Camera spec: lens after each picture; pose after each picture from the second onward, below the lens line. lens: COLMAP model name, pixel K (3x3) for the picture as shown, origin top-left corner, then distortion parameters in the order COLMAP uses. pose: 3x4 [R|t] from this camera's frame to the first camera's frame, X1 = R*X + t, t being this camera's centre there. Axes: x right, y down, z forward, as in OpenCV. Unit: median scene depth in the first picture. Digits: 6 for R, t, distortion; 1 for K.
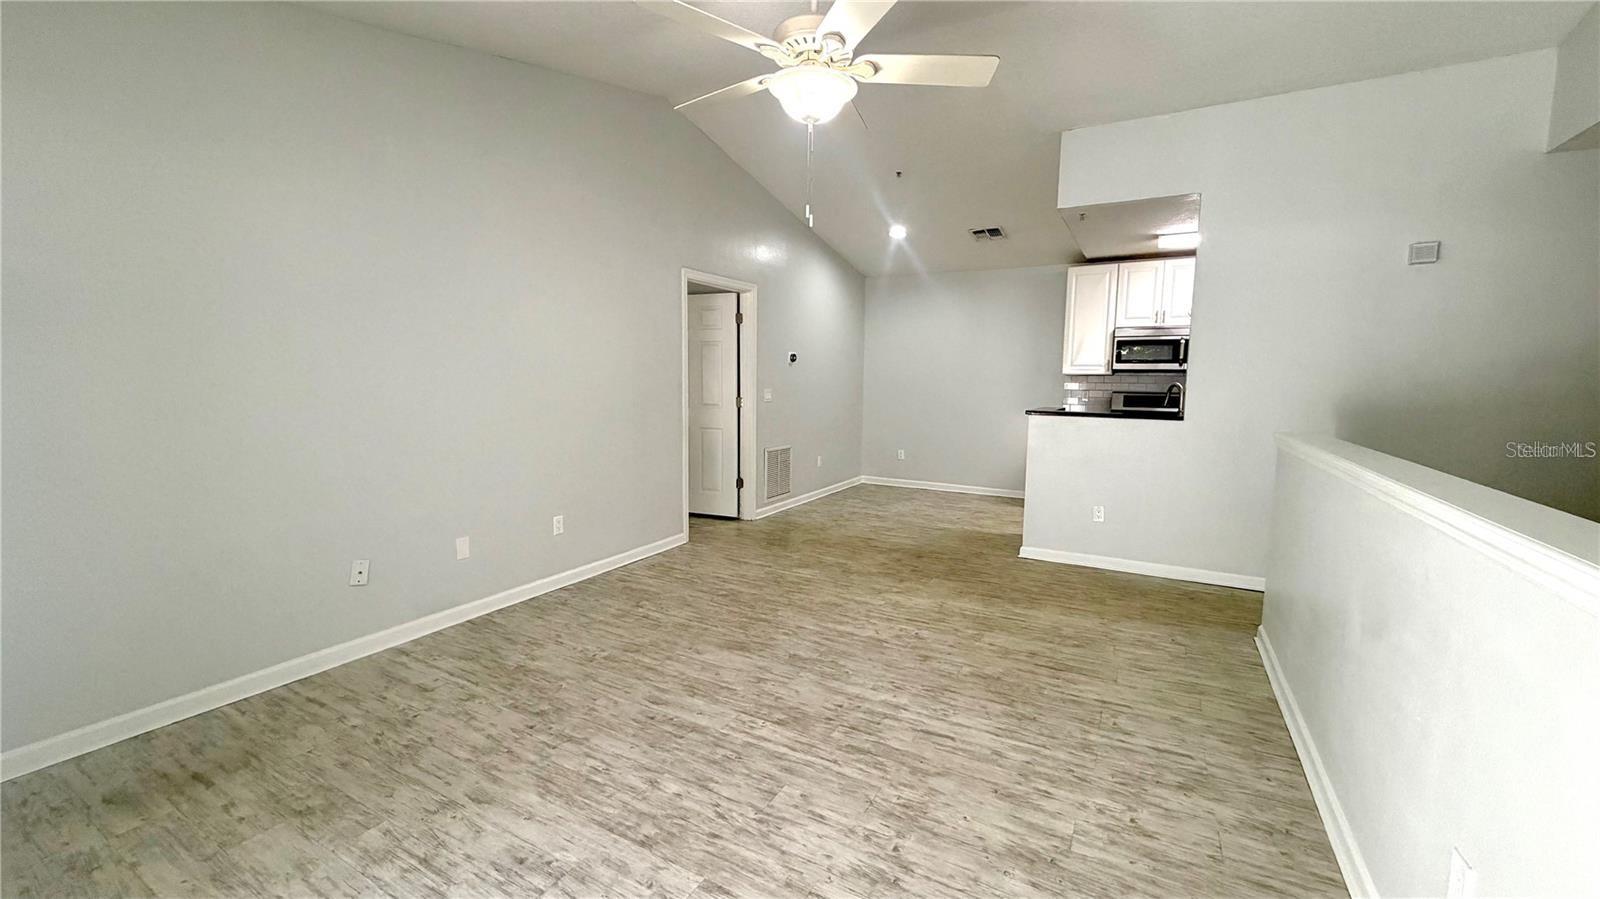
lens RADIAL K [[641.6, 0, 793.7], [0, 641.6, 445.9], [0, 0, 1]] dist [-0.006263, 0.001501]
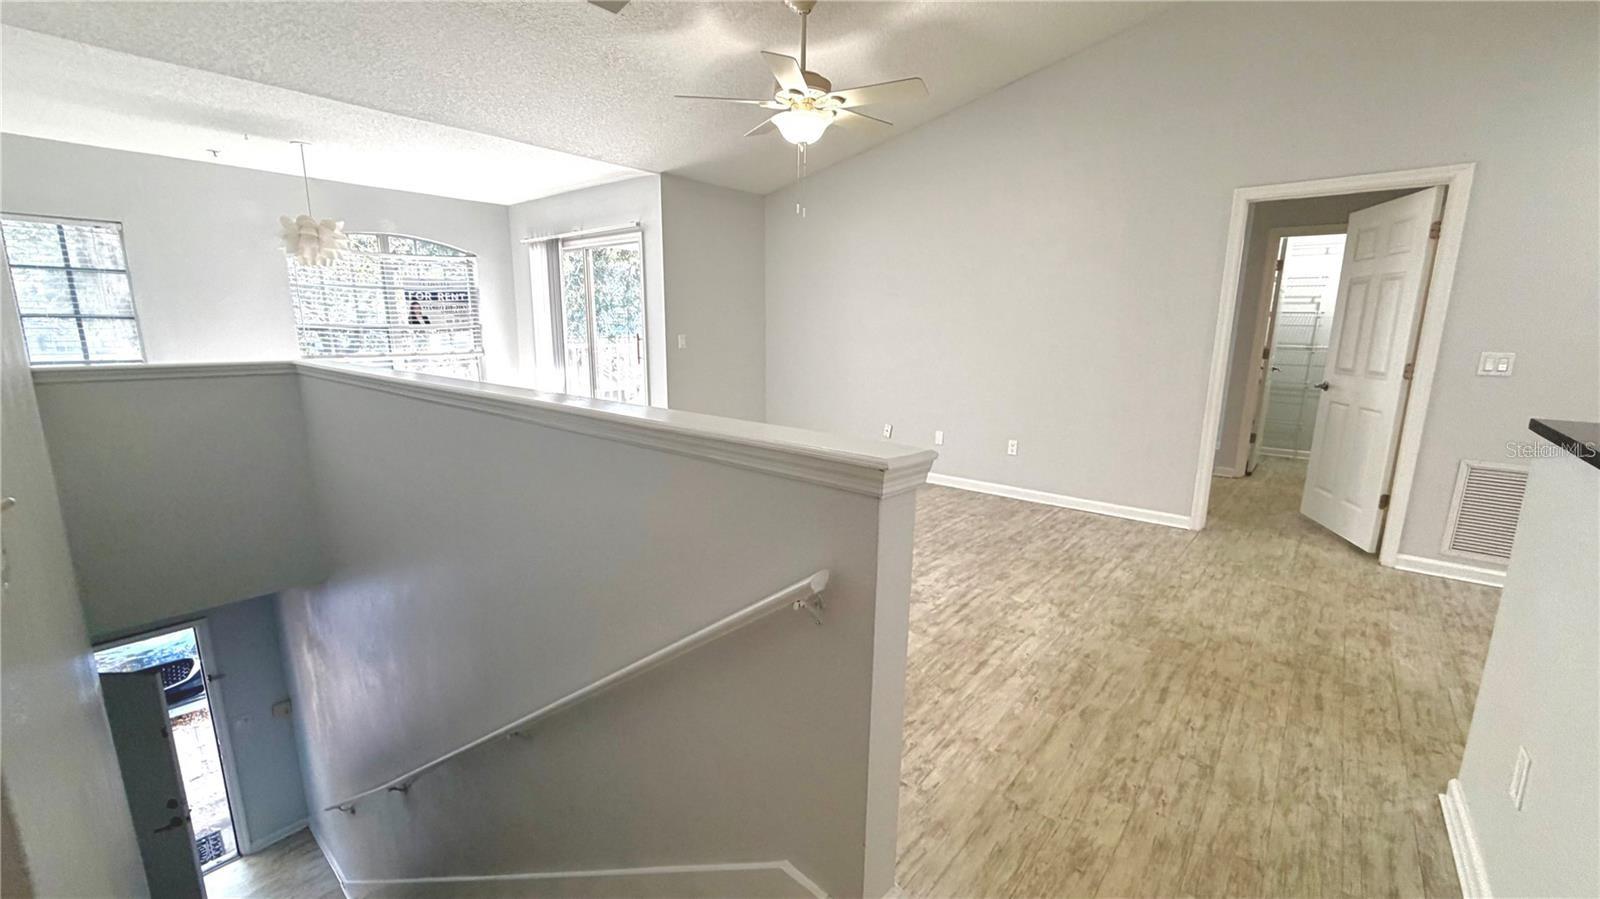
lens RADIAL K [[641.6, 0, 793.3], [0, 641.6, 454.3], [0, 0, 1]] dist [-0.006263, 0.001501]
pose [[-0.193400, 0.182012, -0.964089, 0.900137], [-0.120439, 0.970805, 0.207441, -0.068747], [0.973700, 0.156233, -0.165832, 0.779954]]
